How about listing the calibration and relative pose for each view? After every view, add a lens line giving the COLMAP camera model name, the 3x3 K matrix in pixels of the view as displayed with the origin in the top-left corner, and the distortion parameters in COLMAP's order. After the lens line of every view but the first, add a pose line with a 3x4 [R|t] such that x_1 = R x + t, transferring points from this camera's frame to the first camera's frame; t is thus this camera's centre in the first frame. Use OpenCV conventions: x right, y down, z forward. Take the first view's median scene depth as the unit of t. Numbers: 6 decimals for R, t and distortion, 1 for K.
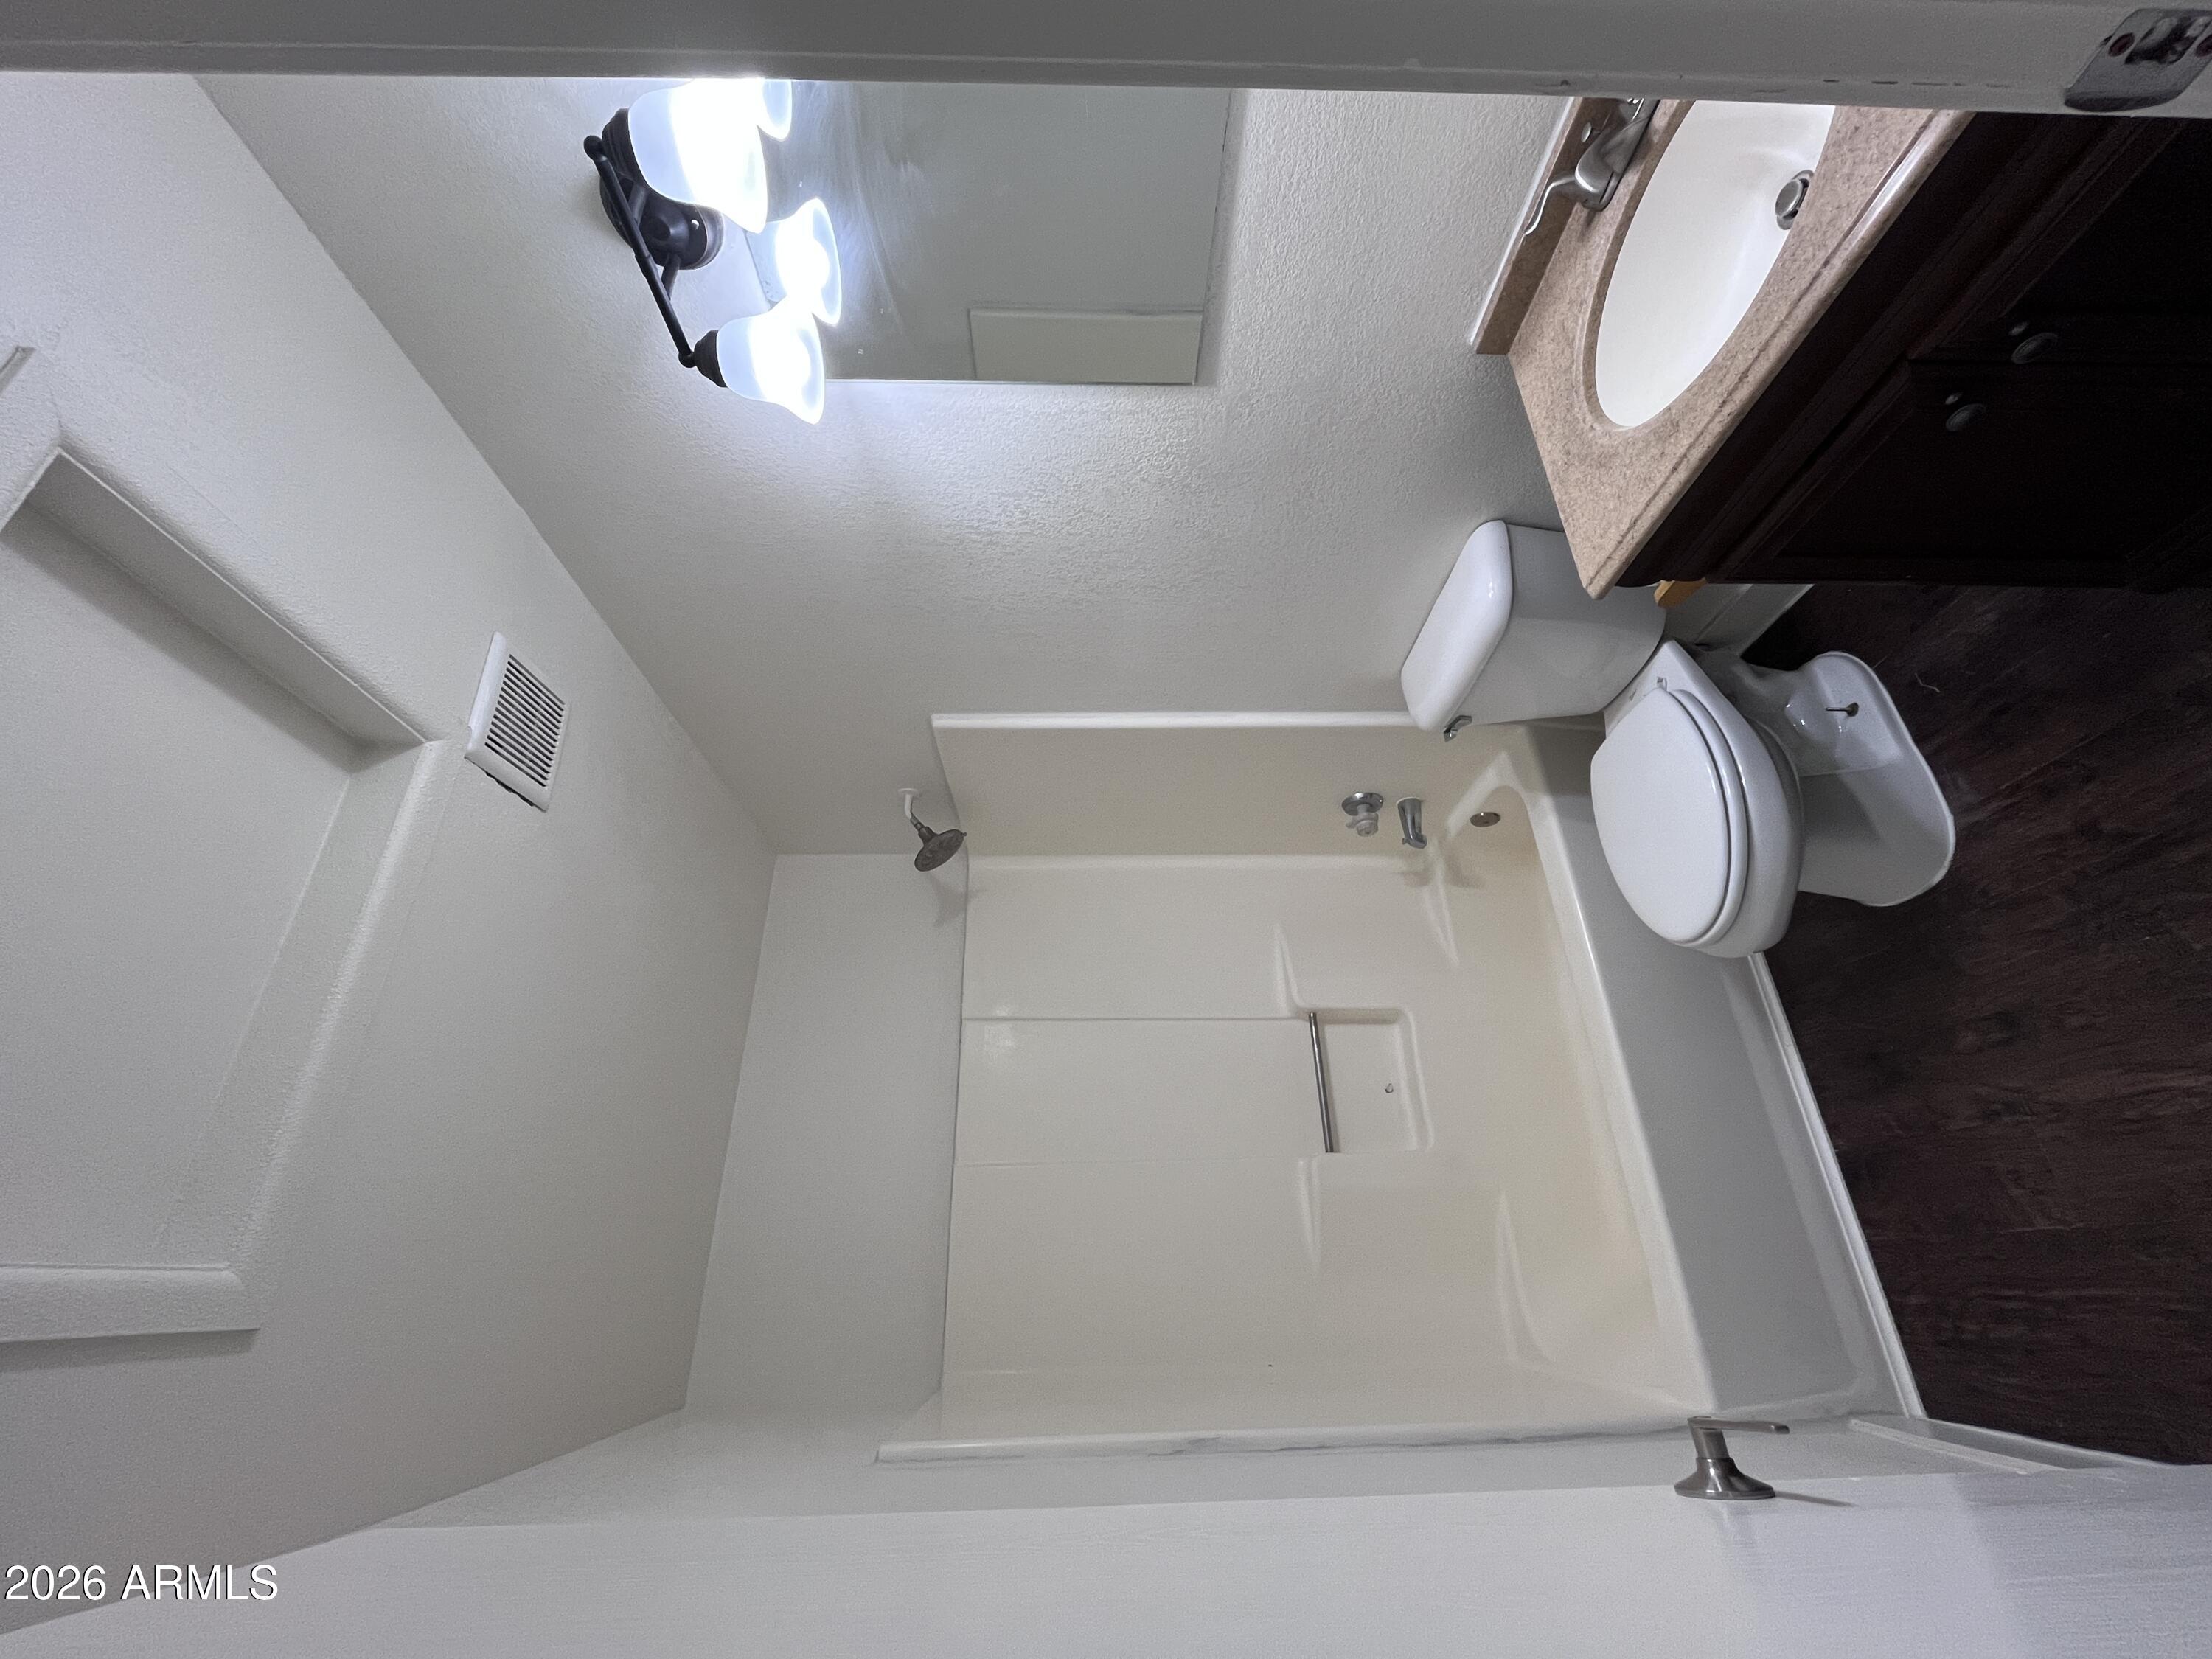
lens RADIAL K [[902.5, 0, 1110.6], [0, 902.5, 829.9], [0, 0, 1]] dist [-0.000116, -0.000385]
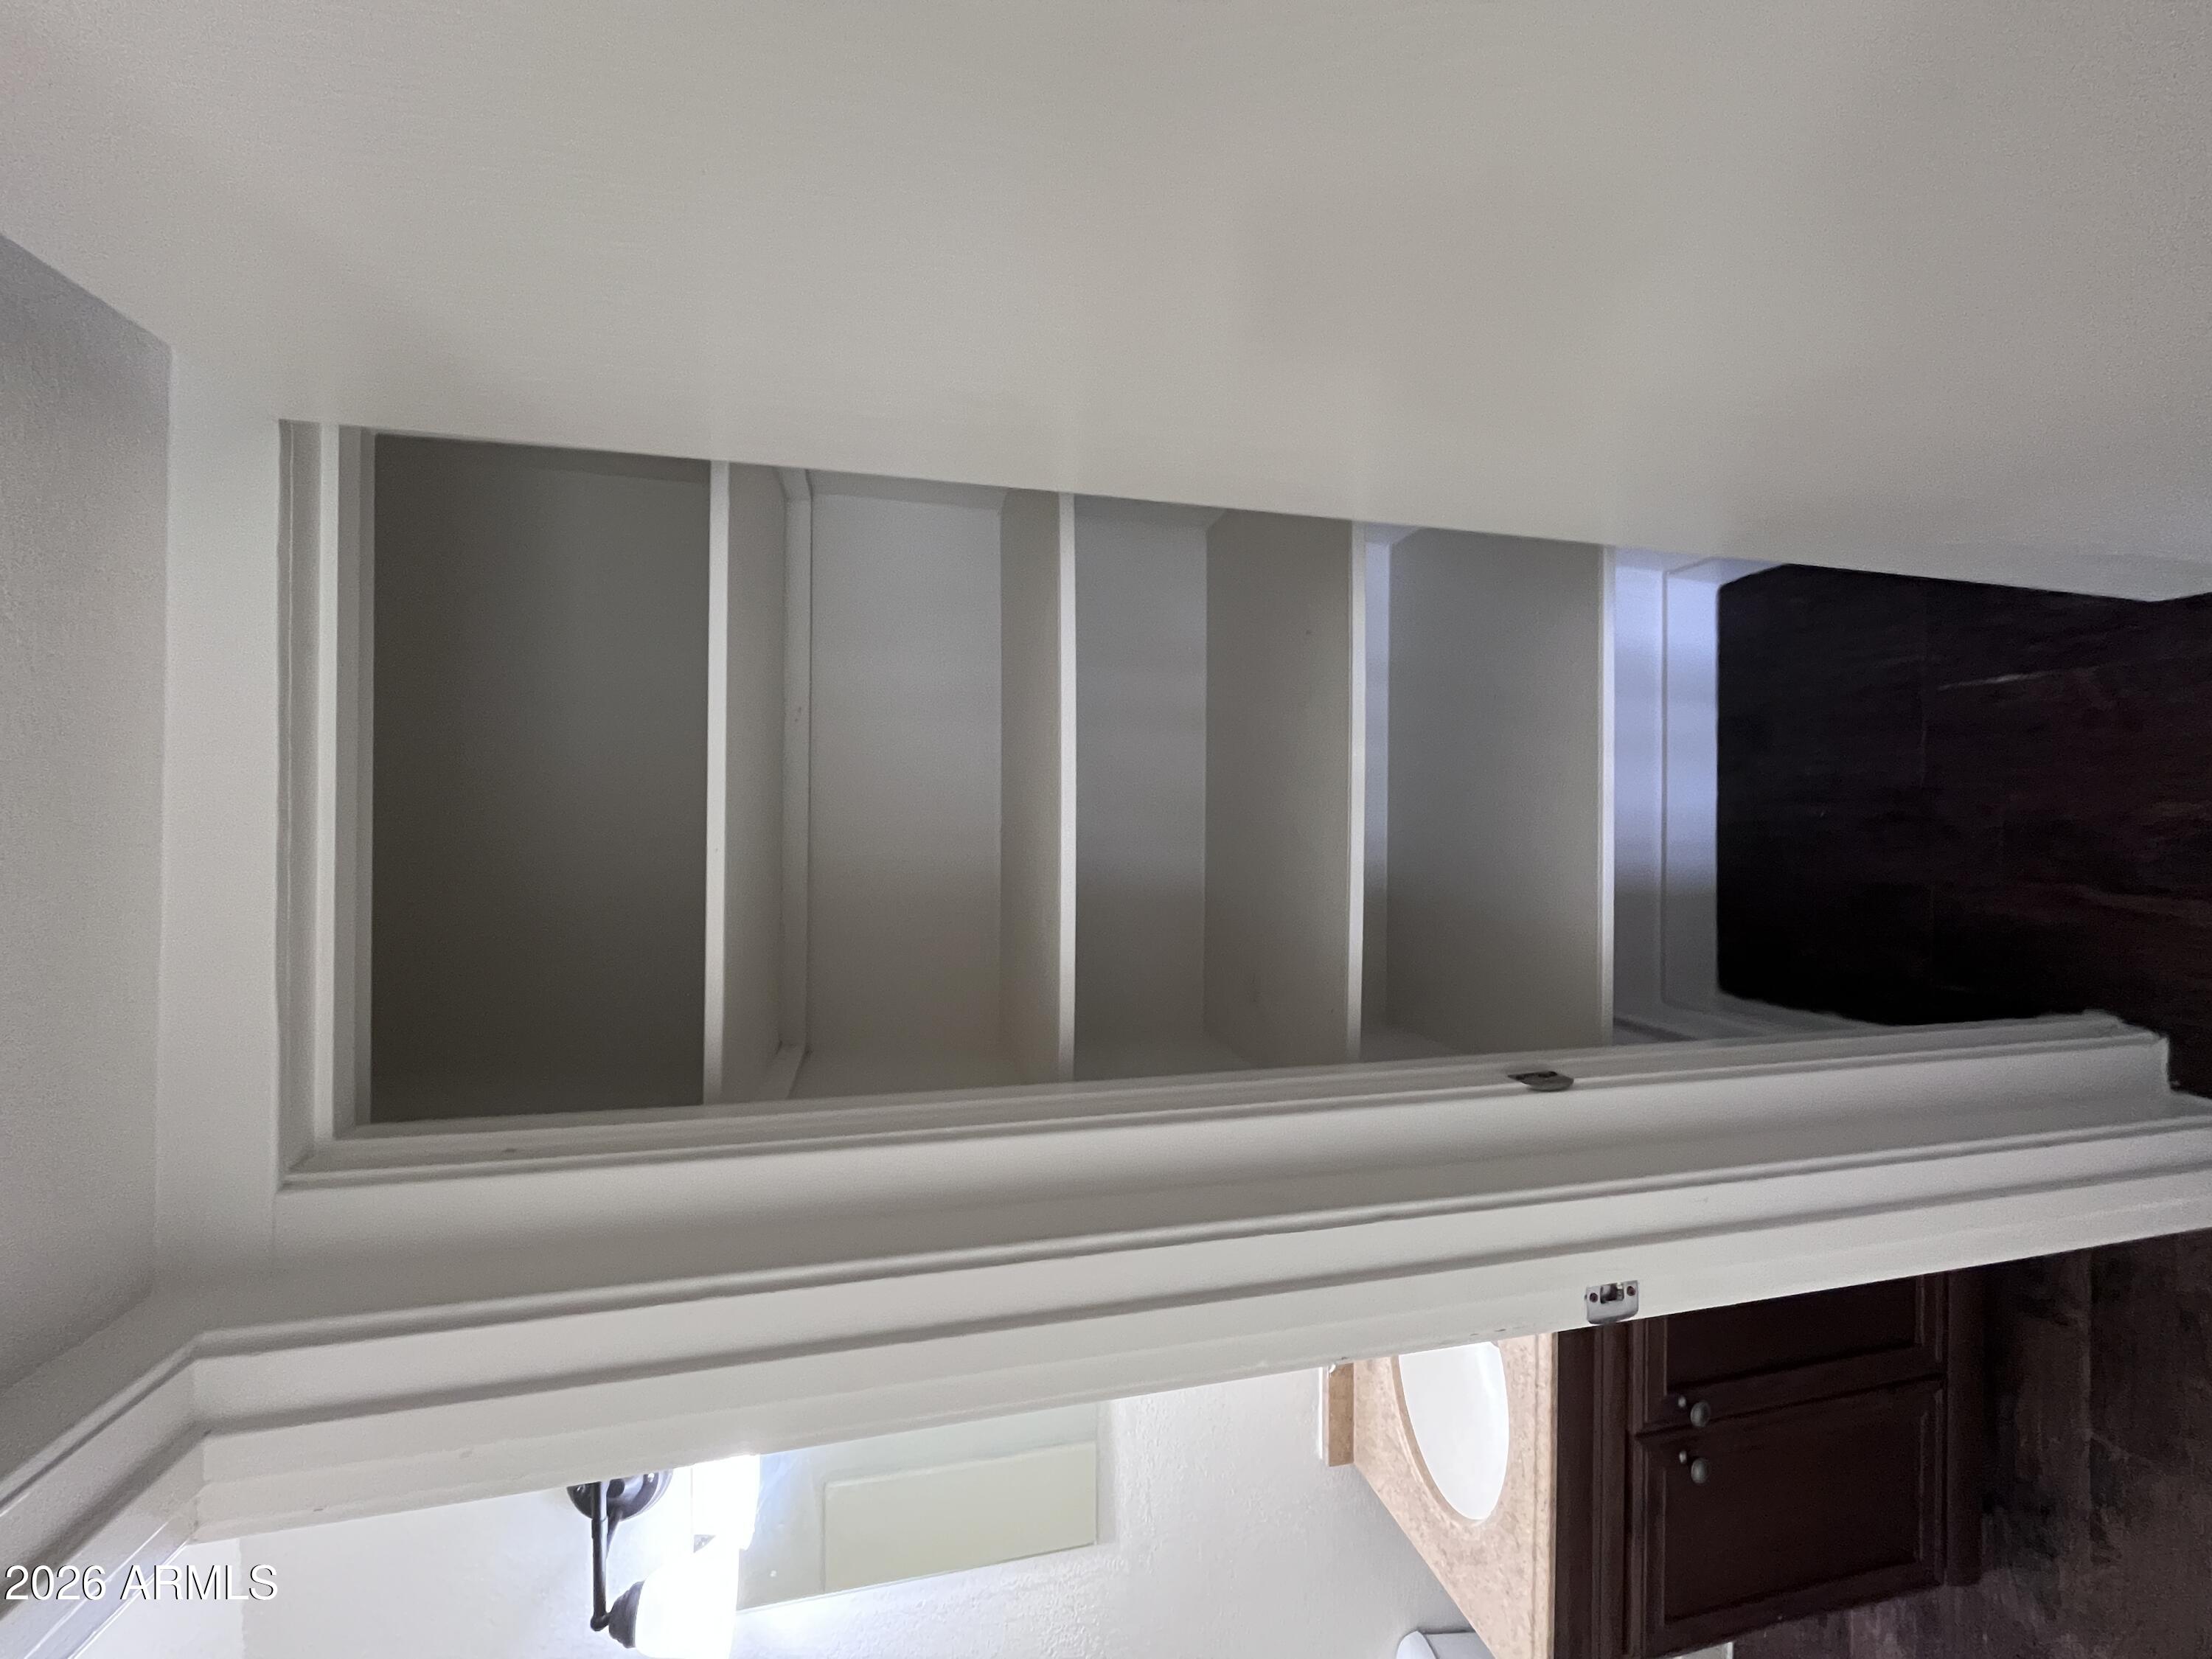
lens RADIAL K [[902.5, 0, 1110.6], [0, 902.5, 829.9], [0, 0, 1]] dist [-0.000116, -0.000385]
pose [[0.974780, -0.025783, 0.221675, -0.125320], [0.209031, 0.453405, -0.866447, 0.061766], [-0.078169, 0.890932, 0.447359, -0.273597]]
